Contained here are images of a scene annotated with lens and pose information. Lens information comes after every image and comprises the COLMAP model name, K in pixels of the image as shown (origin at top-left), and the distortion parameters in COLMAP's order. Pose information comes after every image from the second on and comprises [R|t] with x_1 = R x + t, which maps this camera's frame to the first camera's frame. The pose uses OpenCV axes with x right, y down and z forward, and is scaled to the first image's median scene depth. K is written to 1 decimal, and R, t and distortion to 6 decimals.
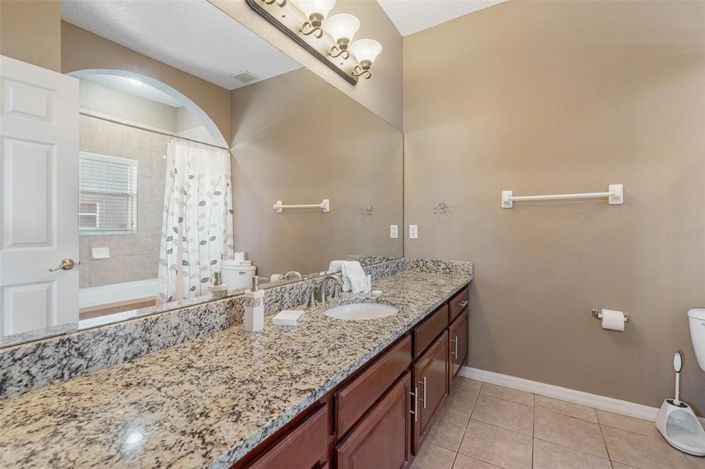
lens RADIAL K [[319.1, 0, 351.5], [0, 319.1, 229.7], [0, 0, 1]] dist [-0.004932, 0.000370]
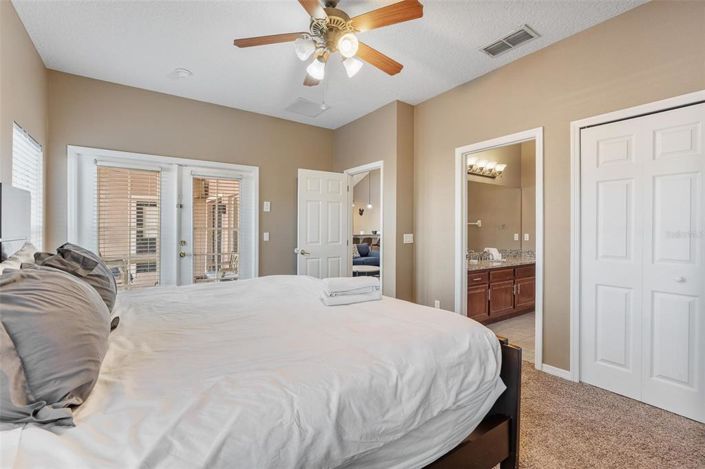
lens RADIAL K [[319.1, 0, 351.7], [0, 319.1, 231.3], [0, 0, 1]] dist [-0.004932, 0.000370]
pose [[0.912499, 0.000306, -0.409080, 0.010005], [-0.004714, 0.999941, -0.009769, -0.009522], [0.409053, 0.010843, 0.912446, -1.824736]]
